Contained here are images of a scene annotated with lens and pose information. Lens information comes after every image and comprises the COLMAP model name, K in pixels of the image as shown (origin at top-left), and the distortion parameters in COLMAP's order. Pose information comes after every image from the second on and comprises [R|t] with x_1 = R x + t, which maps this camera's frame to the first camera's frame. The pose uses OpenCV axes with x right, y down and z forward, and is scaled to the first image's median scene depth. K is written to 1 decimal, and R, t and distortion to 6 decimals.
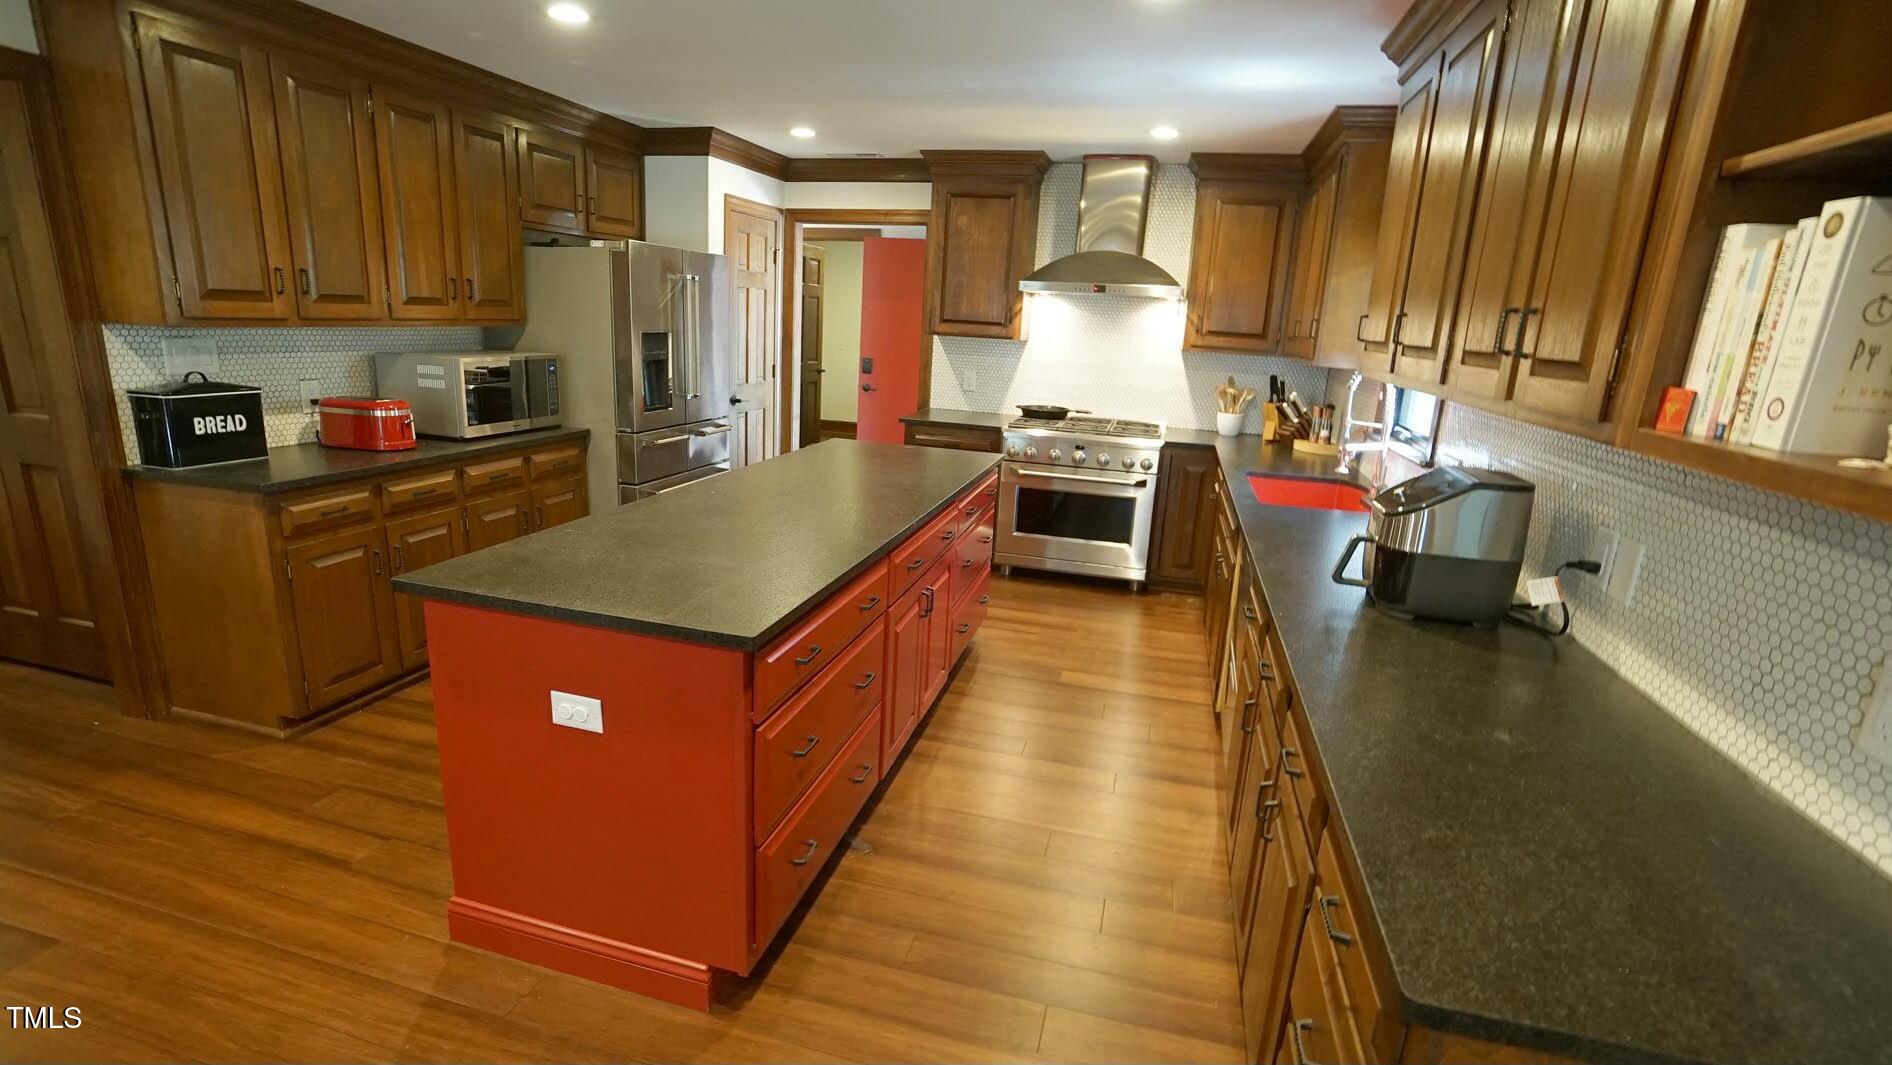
lens RADIAL K [[862.5, 0, 944.7], [0, 862.5, 537.7], [0, 0, 1]] dist [-0.066709, 0.027047]
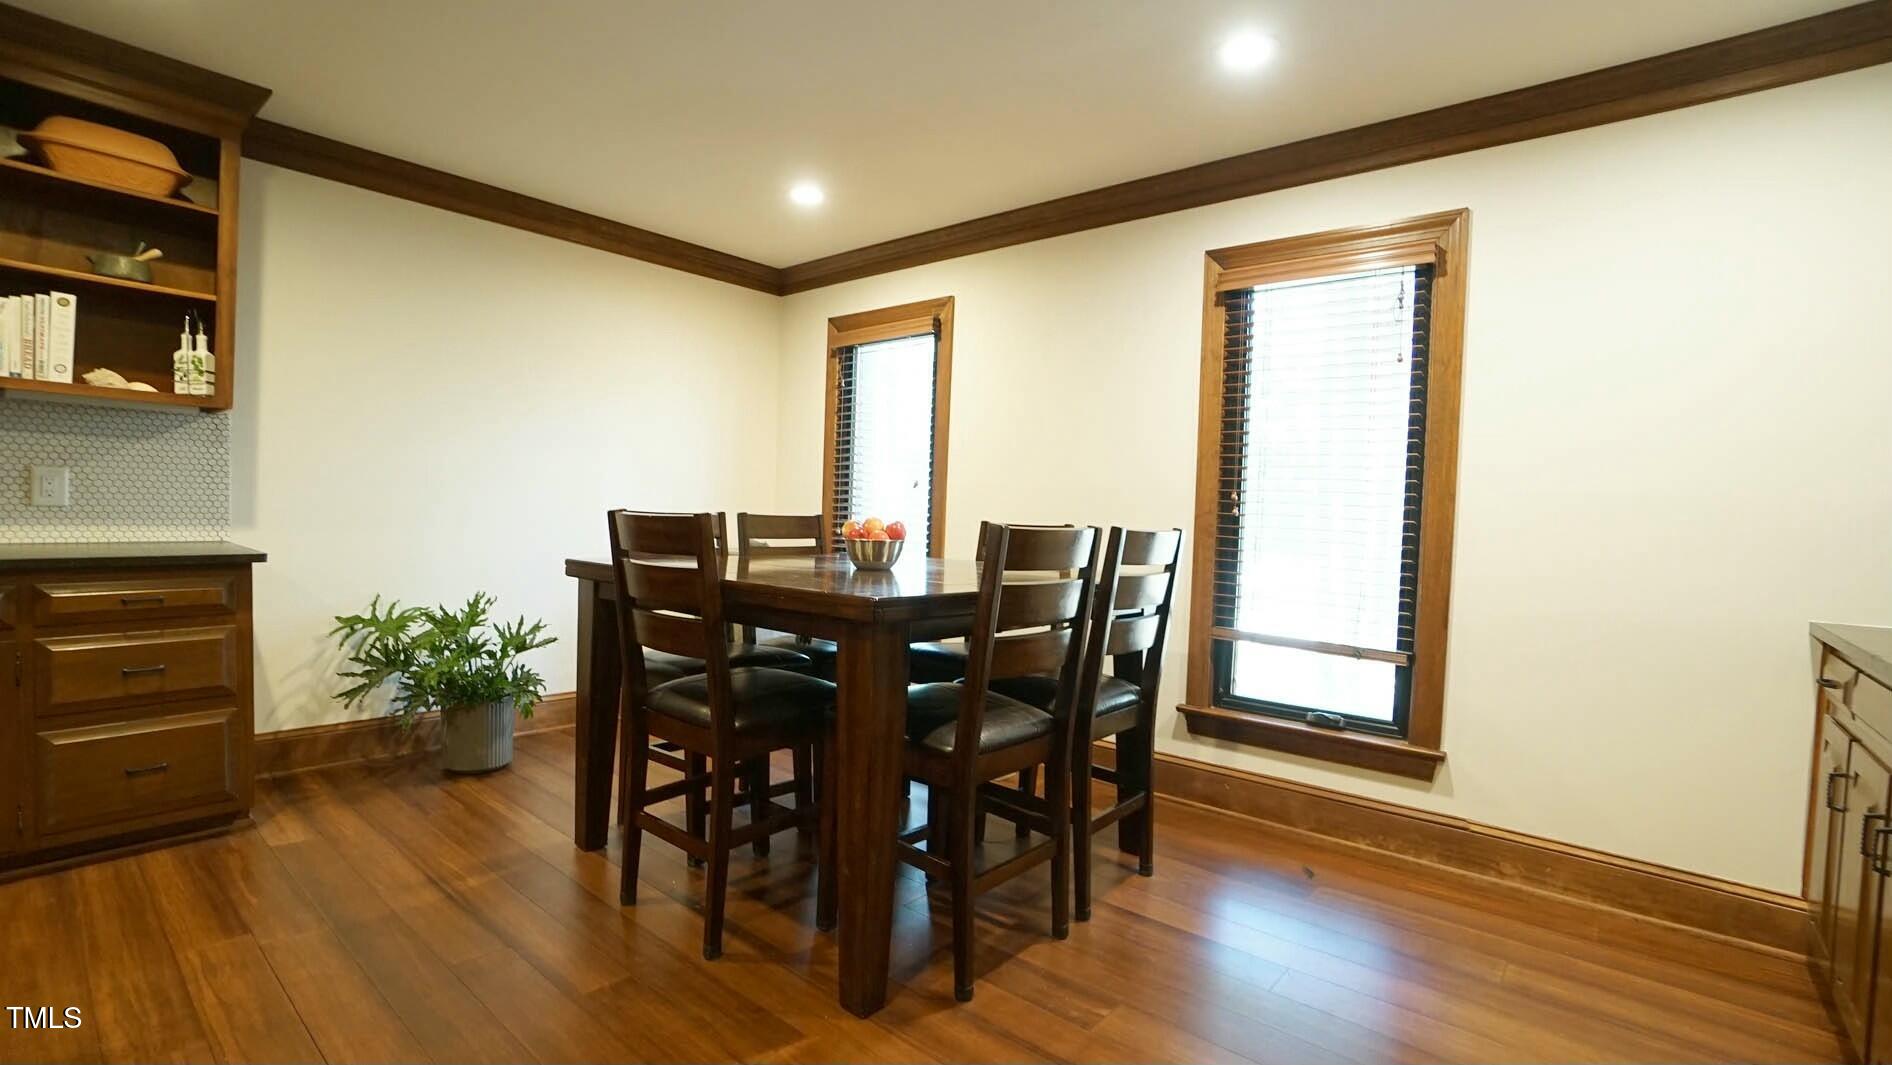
lens RADIAL K [[862.5, 0, 944.7], [0, 862.5, 537.7], [0, 0, 1]] dist [-0.066709, 0.027047]
pose [[-0.895624, -0.097353, 0.434029, -0.509939], [0.029180, 0.960795, 0.275720, -0.053453], [-0.443855, 0.259606, -0.857670, 0.405851]]
